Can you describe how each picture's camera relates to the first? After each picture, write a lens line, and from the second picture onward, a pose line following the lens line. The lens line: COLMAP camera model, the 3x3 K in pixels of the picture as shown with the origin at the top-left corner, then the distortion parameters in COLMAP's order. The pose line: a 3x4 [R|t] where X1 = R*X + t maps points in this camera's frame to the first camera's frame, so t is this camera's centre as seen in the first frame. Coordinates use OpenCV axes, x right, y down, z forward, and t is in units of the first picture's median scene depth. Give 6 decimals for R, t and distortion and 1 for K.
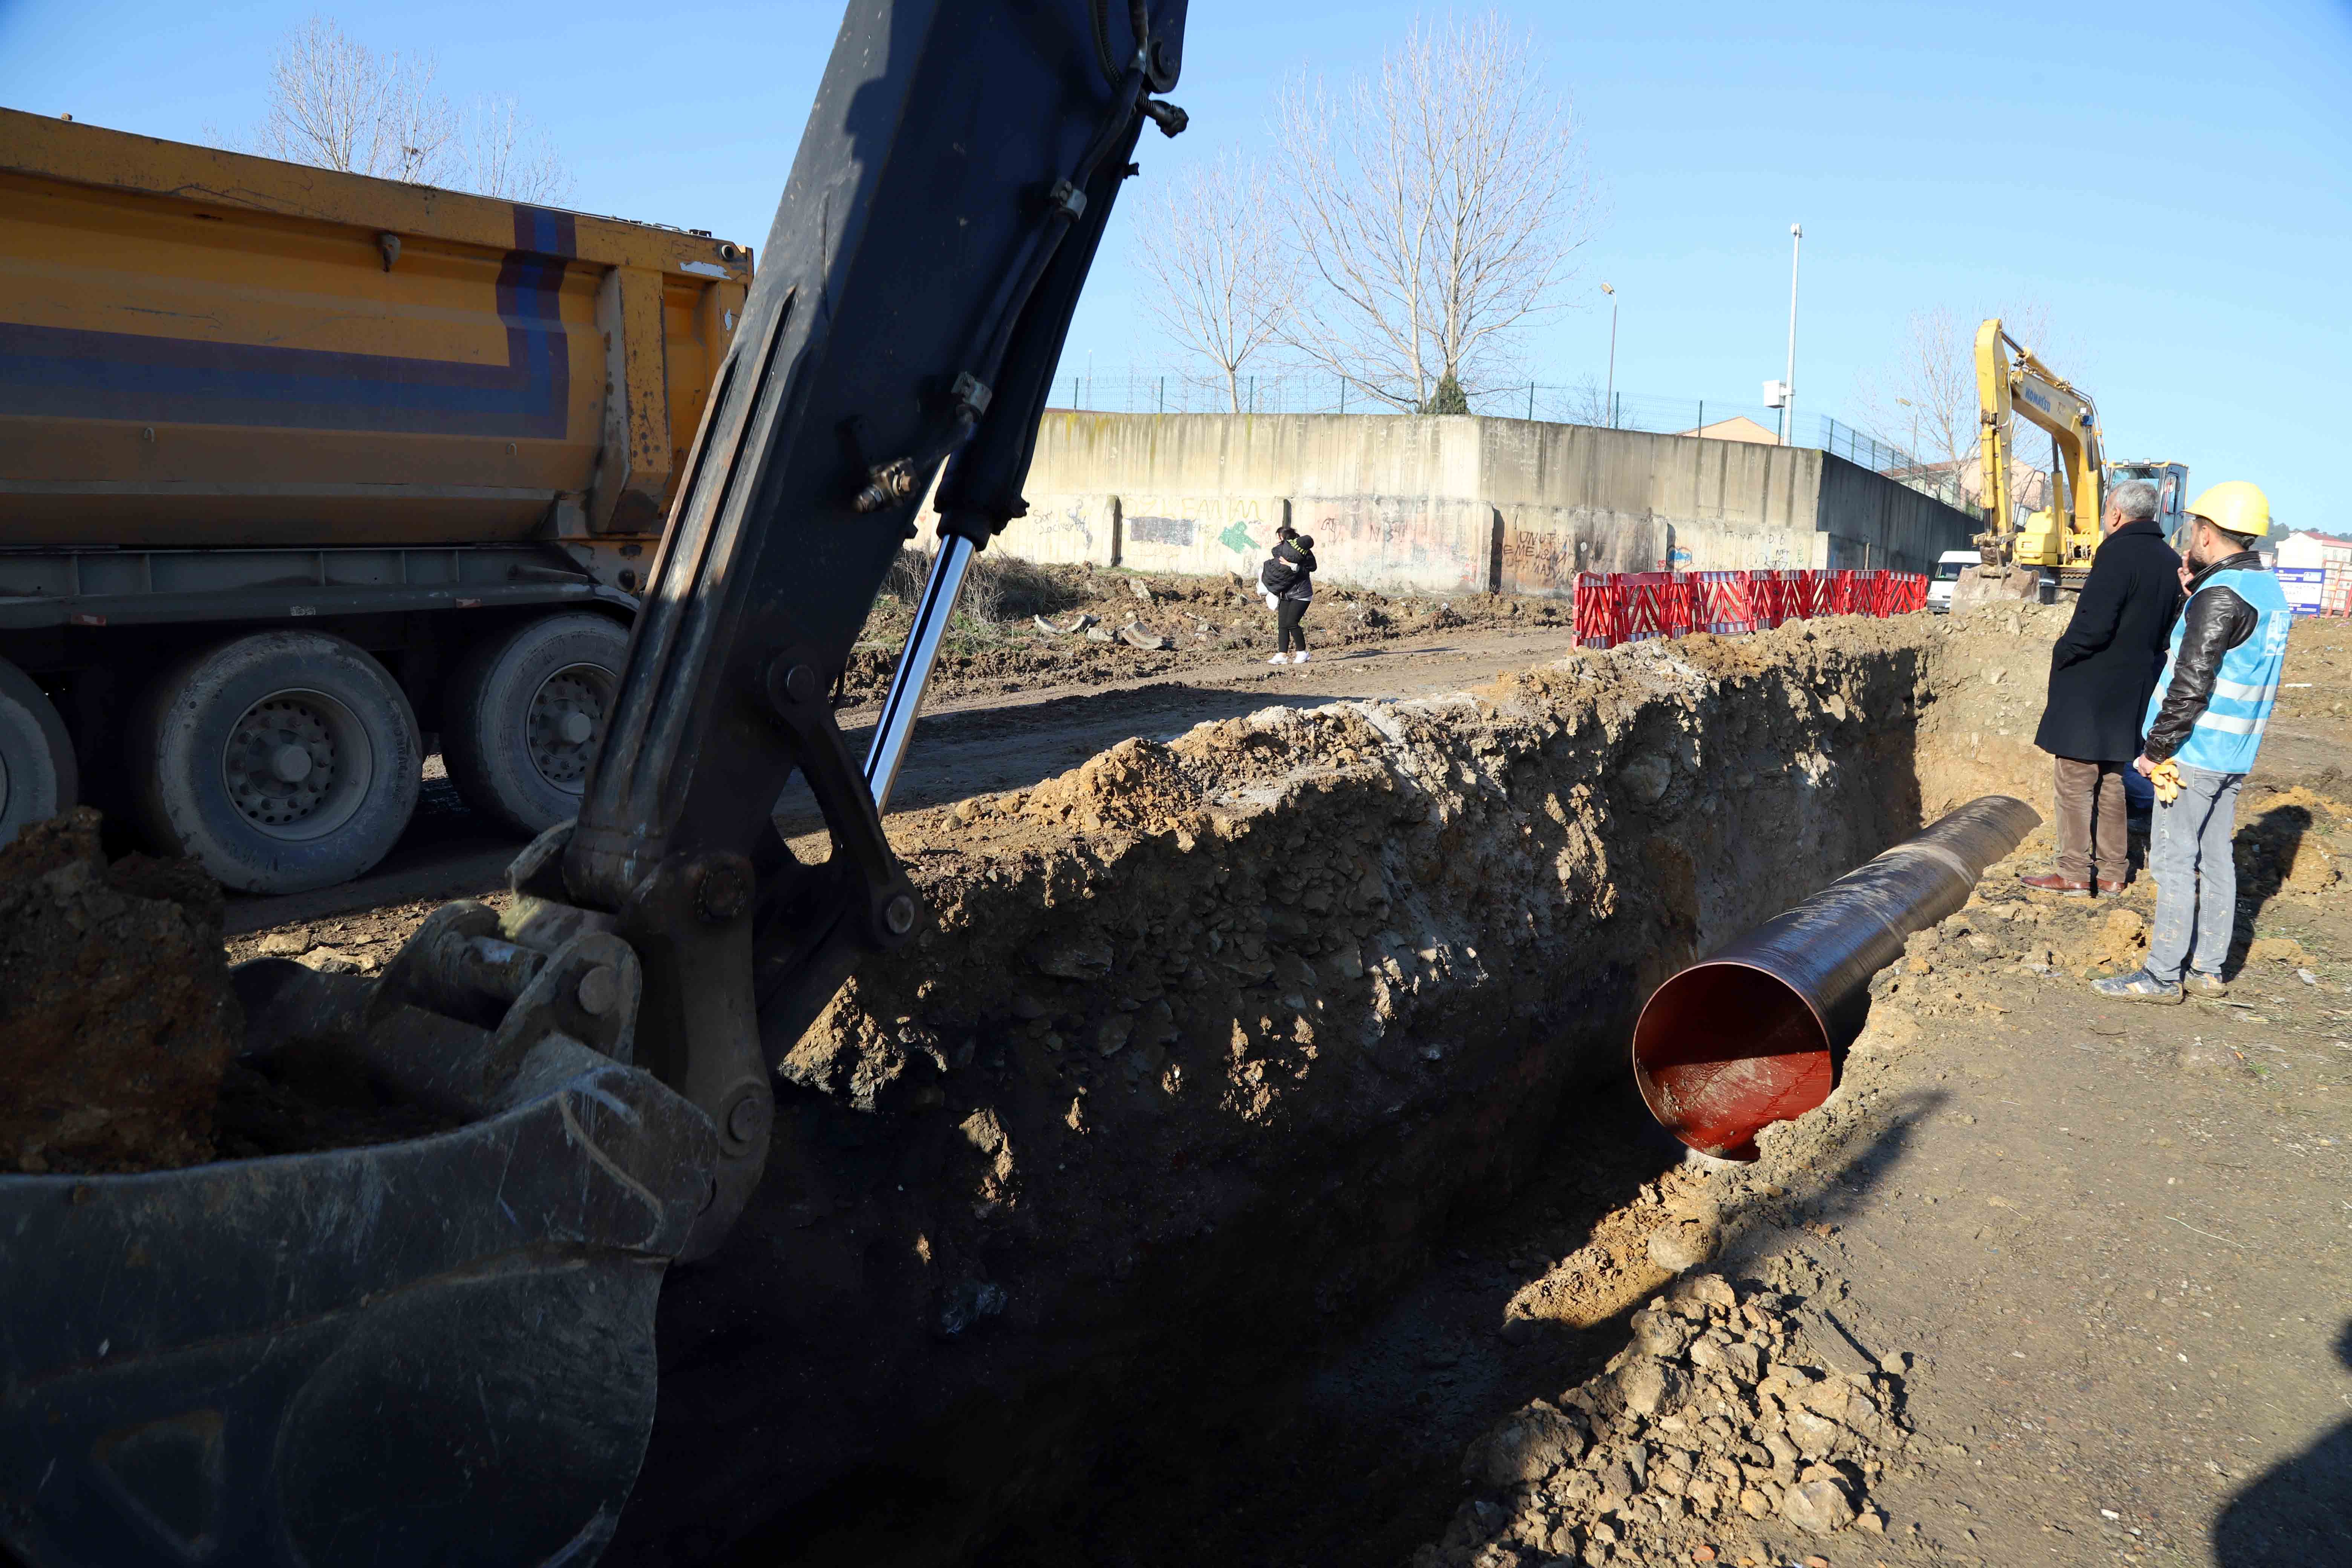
lens RADIAL K [[1613.0, 0, 1159.9], [0, 1613.0, 795.7], [0, 0, 1]] dist [-0.113089, 0.047160]
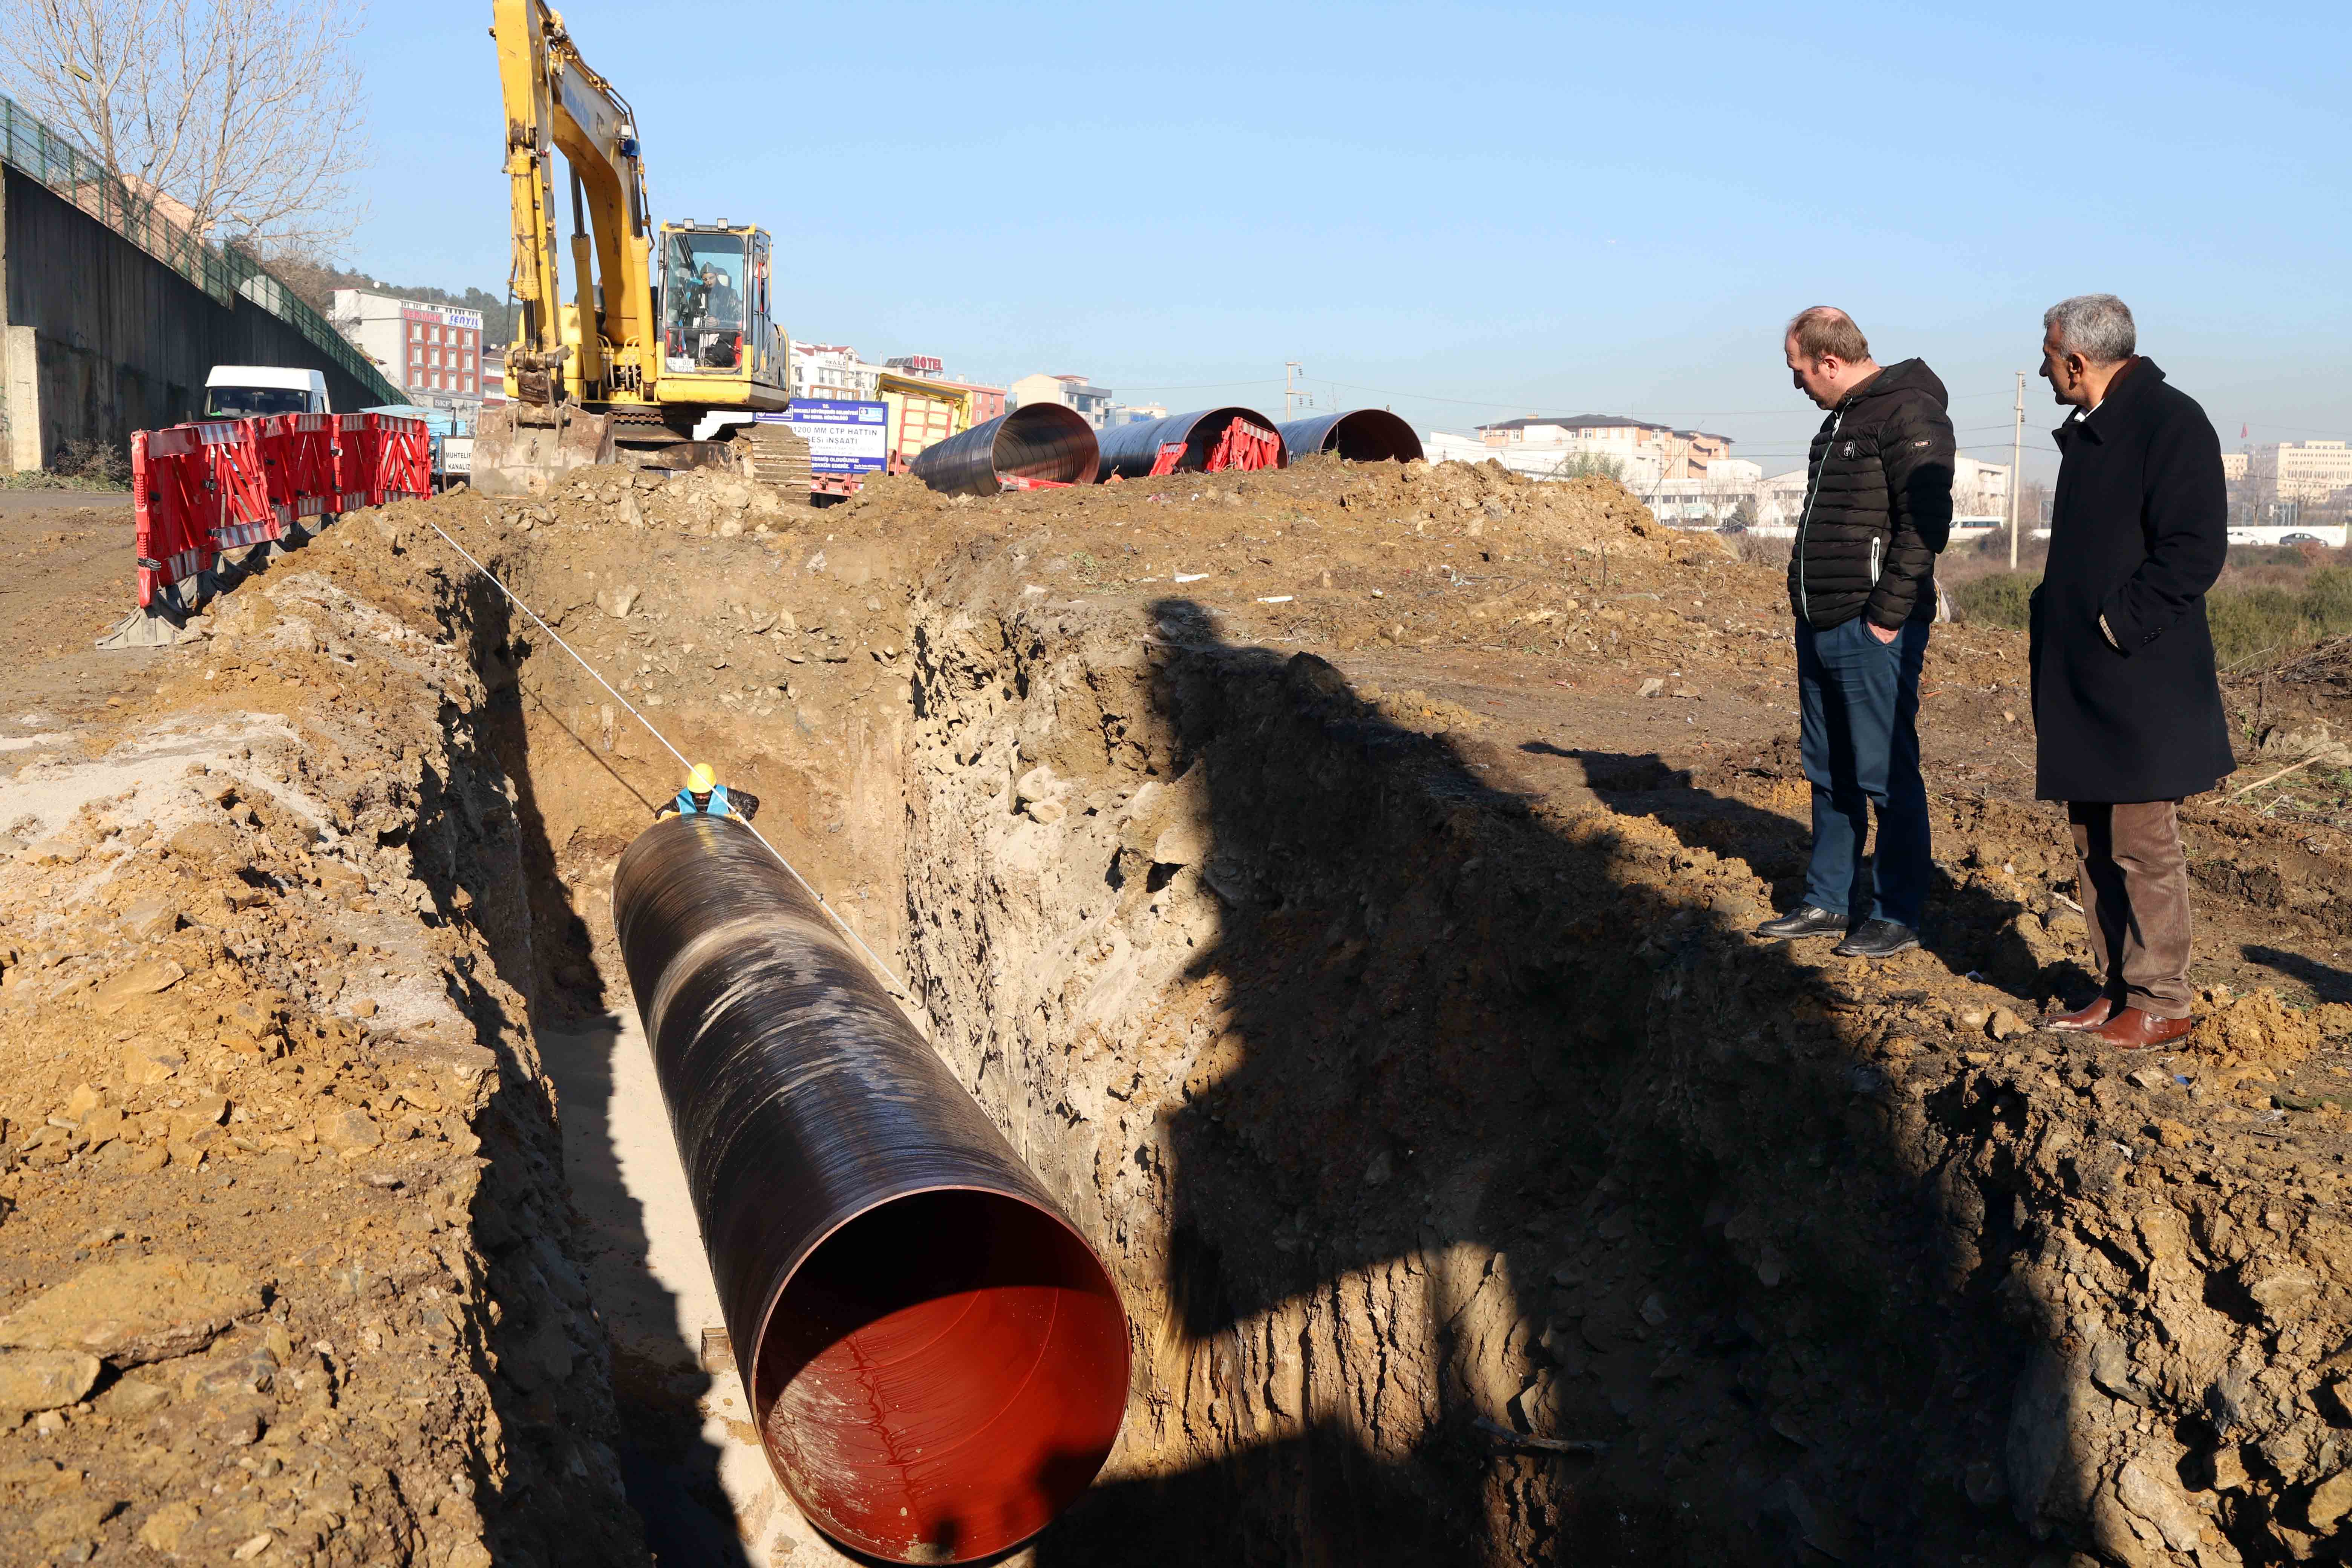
lens RADIAL K [[3042.5, 0, 1180.8], [0, 3042.5, 772.3], [0, 0, 1]] dist [0.153349, 0.000000]
pose [[0.669439, -0.086864, 0.737771, -0.151638], [0.101591, 0.994514, 0.024910, -0.022396], [-0.735888, 0.058275, 0.674591, 0.110081]]
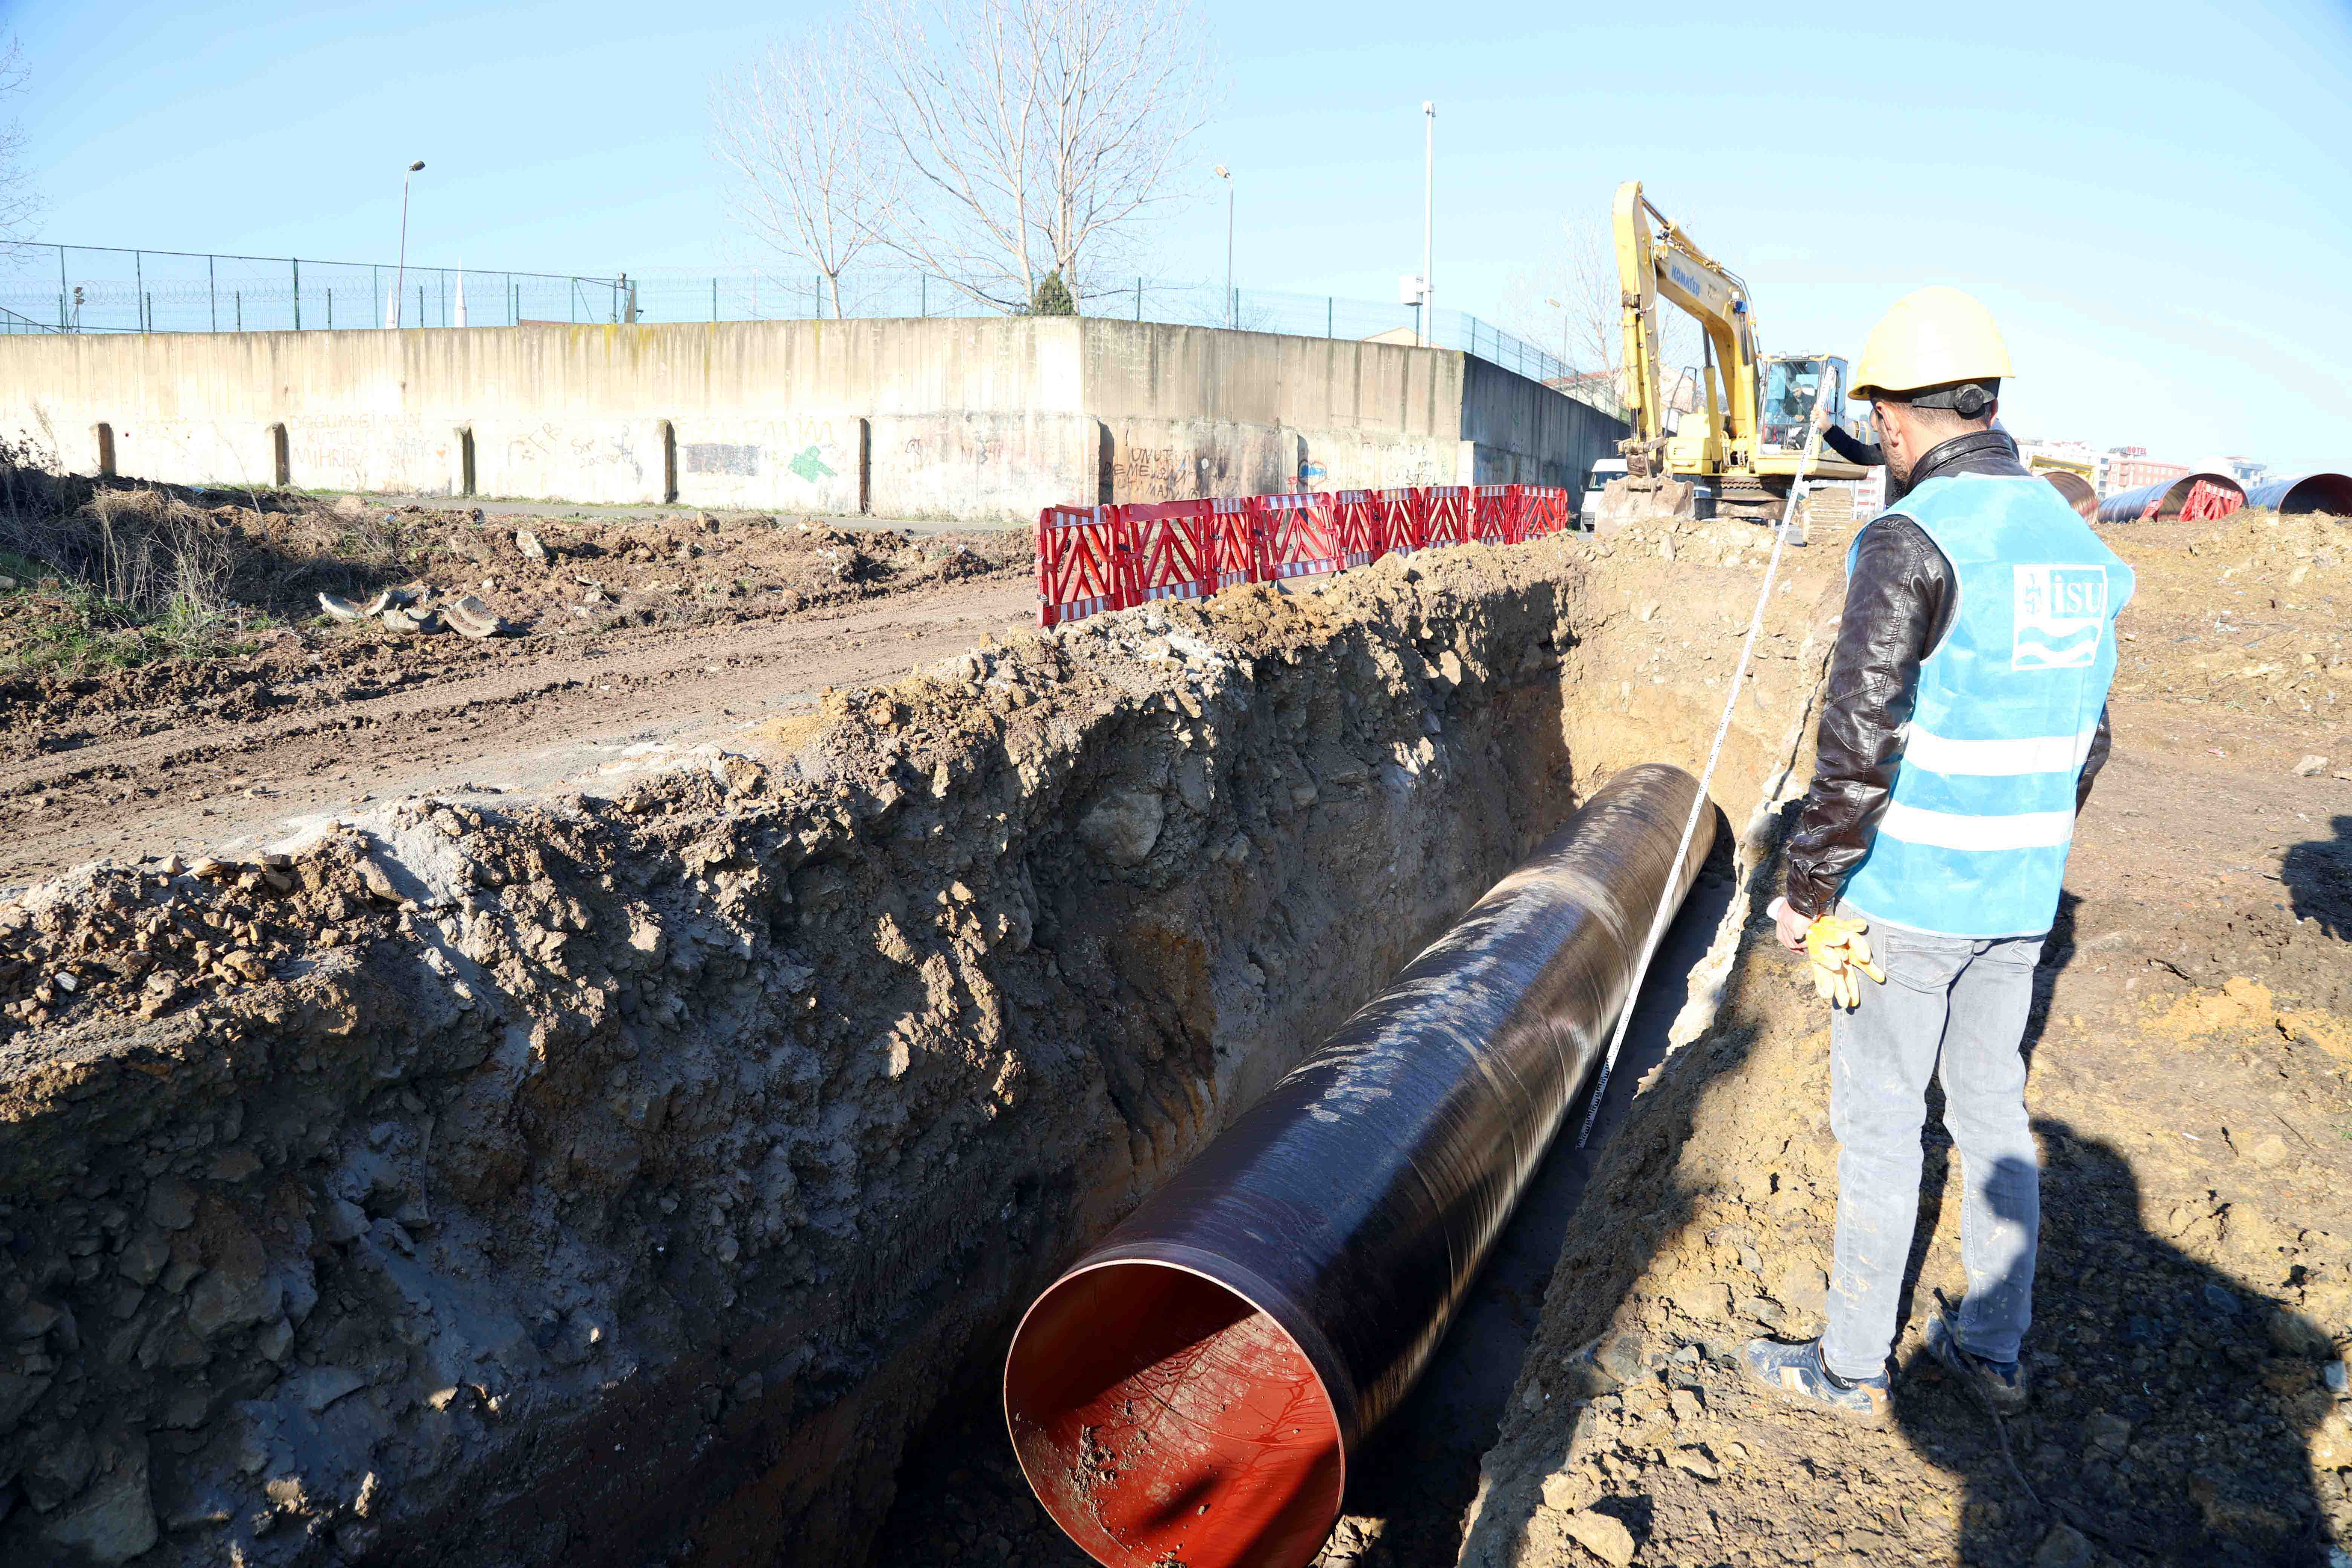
lens RADIAL K [[1613.0, 0, 1166.9], [0, 1613.0, 781.7], [0, 0, 1]] dist [-0.113089, 0.047160]
pose [[0.981148, -0.054985, 0.185273, 0.124652], [0.047738, 0.997919, 0.043356, -0.035138], [-0.187271, -0.033694, 0.981730, 0.219551]]
